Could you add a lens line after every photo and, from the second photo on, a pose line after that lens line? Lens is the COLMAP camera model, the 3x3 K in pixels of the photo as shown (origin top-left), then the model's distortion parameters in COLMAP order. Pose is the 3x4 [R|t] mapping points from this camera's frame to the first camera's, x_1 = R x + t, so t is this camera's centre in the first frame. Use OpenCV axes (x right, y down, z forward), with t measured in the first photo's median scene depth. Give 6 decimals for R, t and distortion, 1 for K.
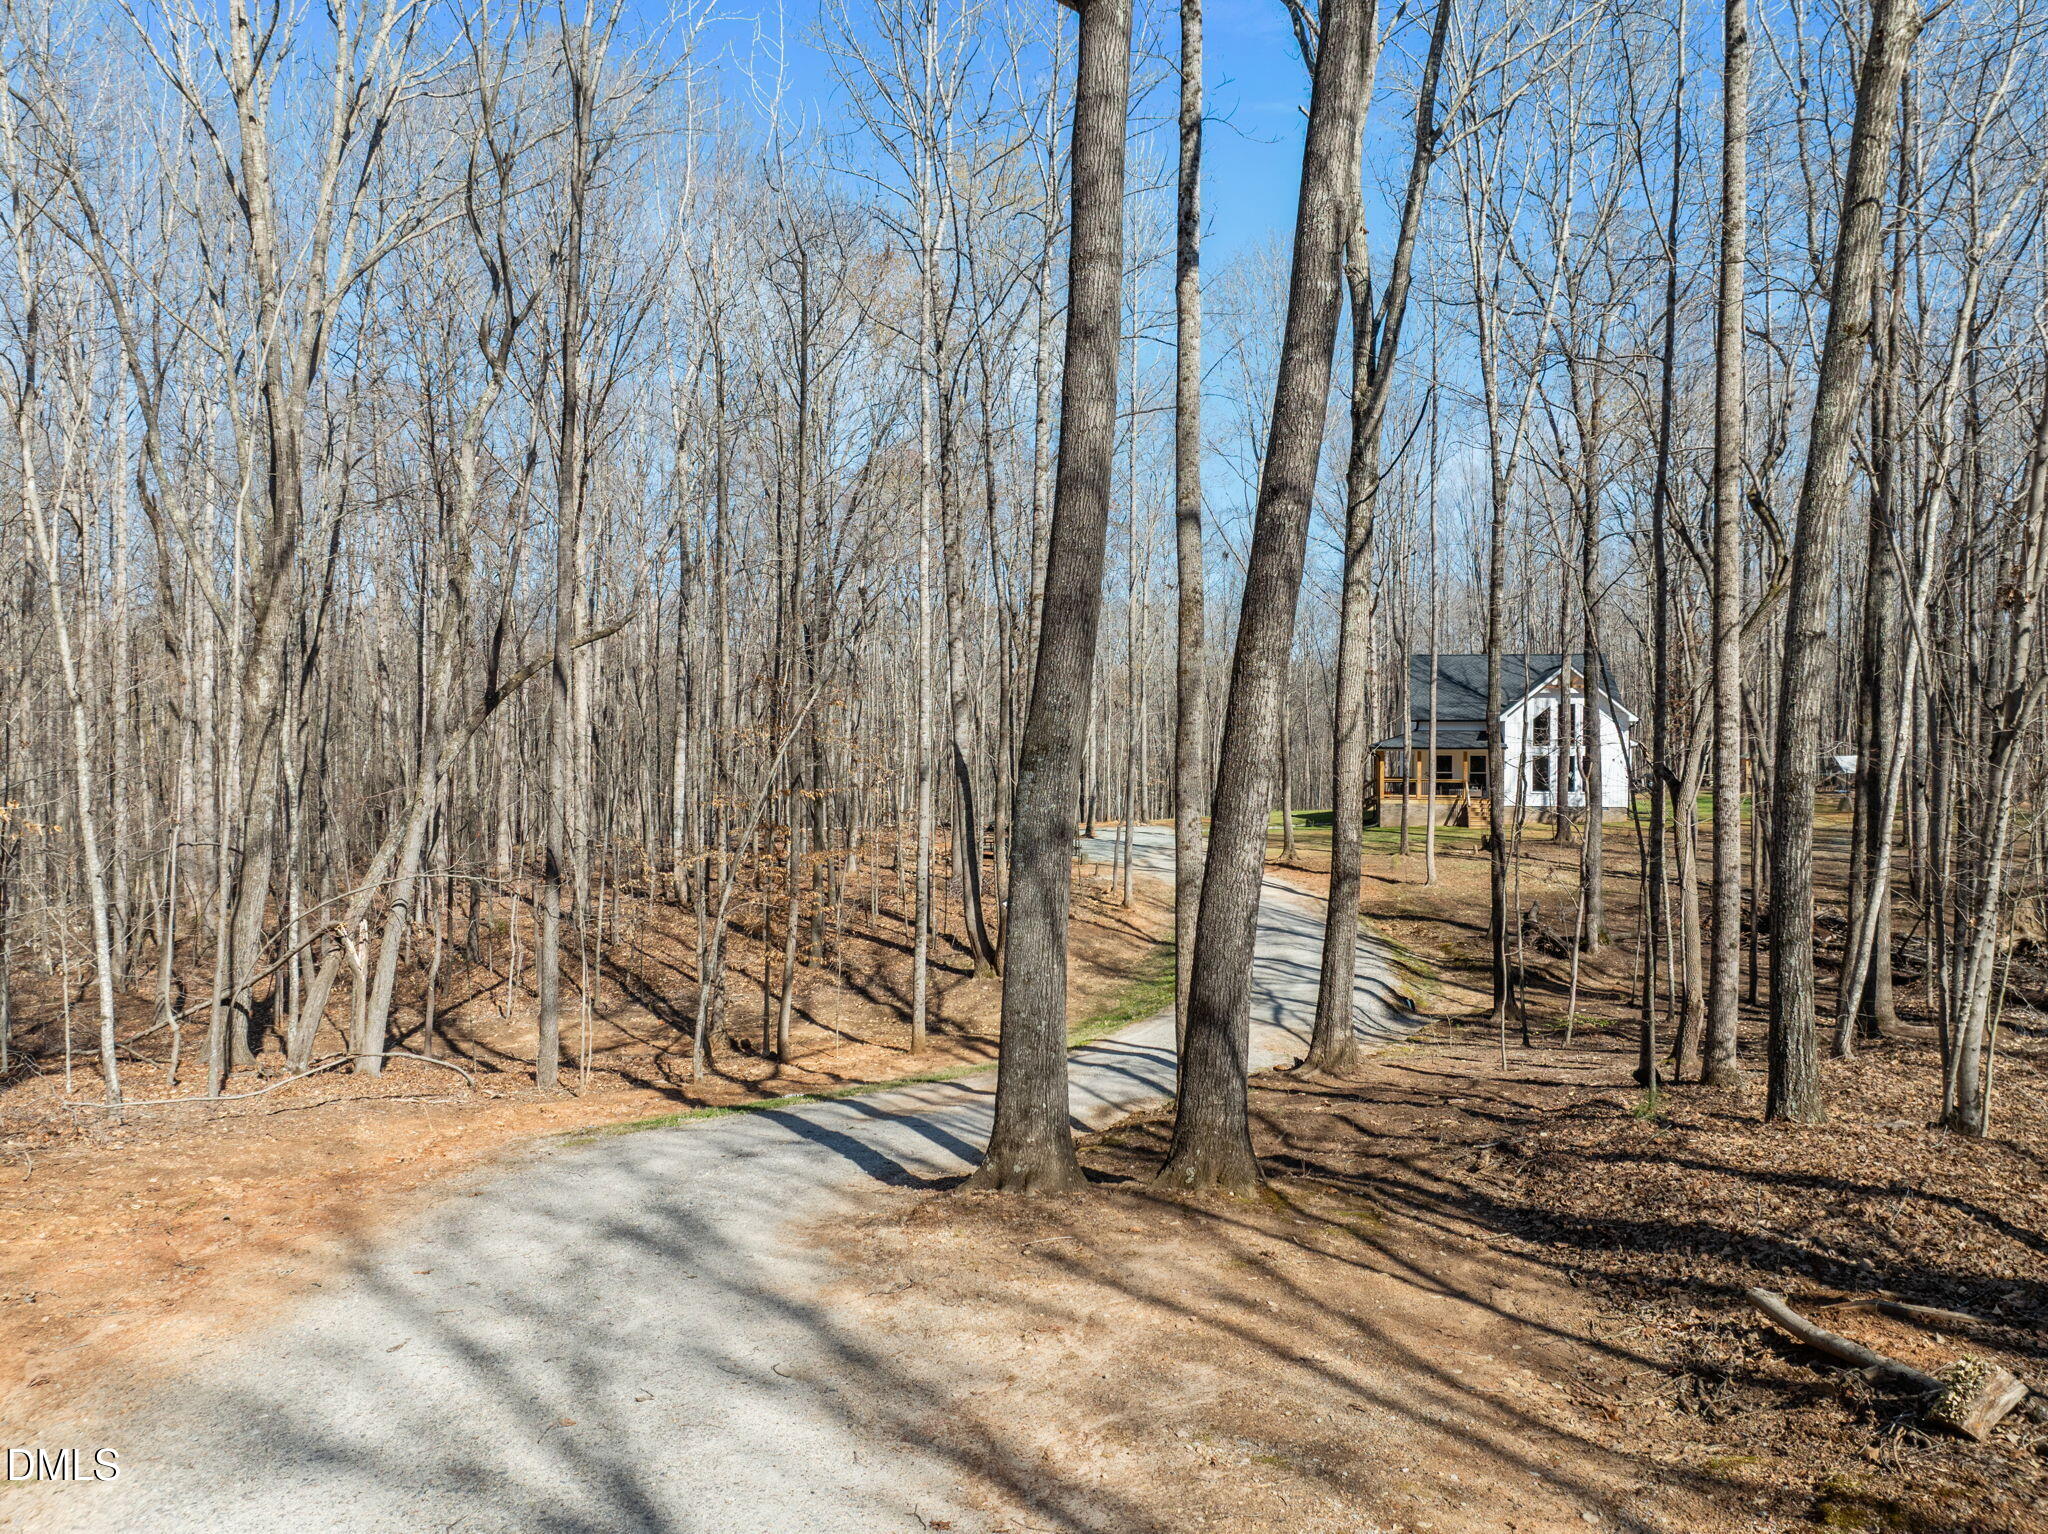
lens RADIAL K [[1468.5, 0, 1028.9], [0, 1468.5, 753.3], [0, 0, 1]] dist [-0.039042, 0.000145]
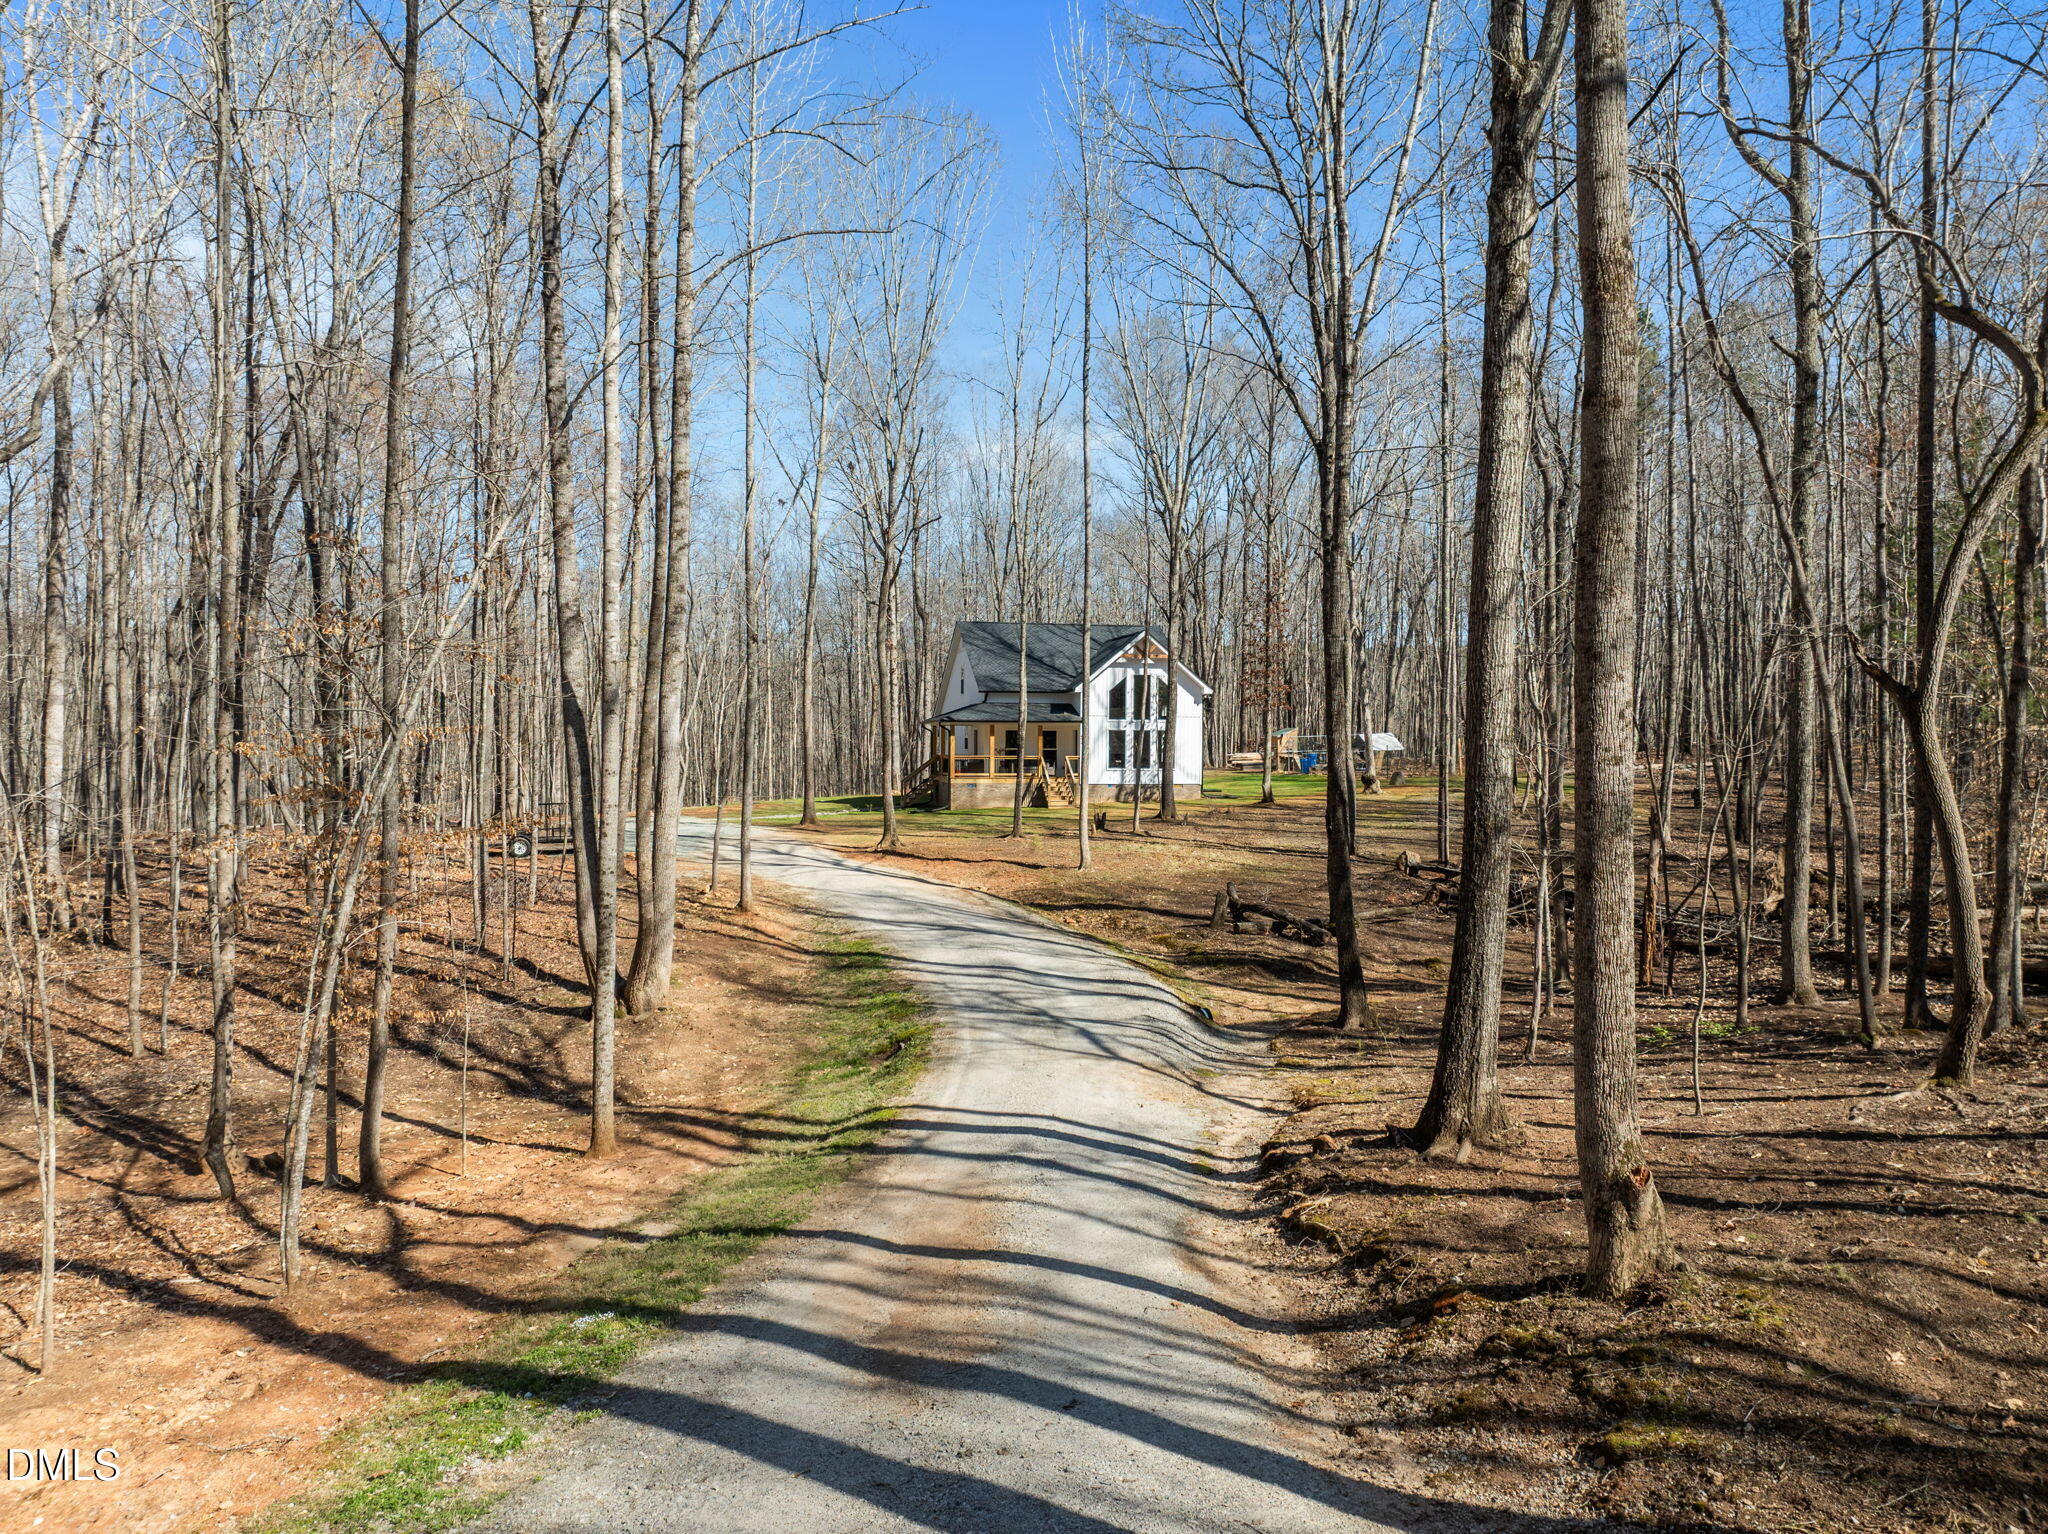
lens RADIAL K [[1468.5, 0, 1030.9], [0, 1468.5, 724.2], [0, 0, 1]] dist [-0.039042, 0.000145]
pose [[0.919010, 0.004369, 0.394209, -0.069383], [0.003554, 0.999806, -0.019368, 0.016204], [-0.394217, 0.019200, 0.918817, 0.162010]]
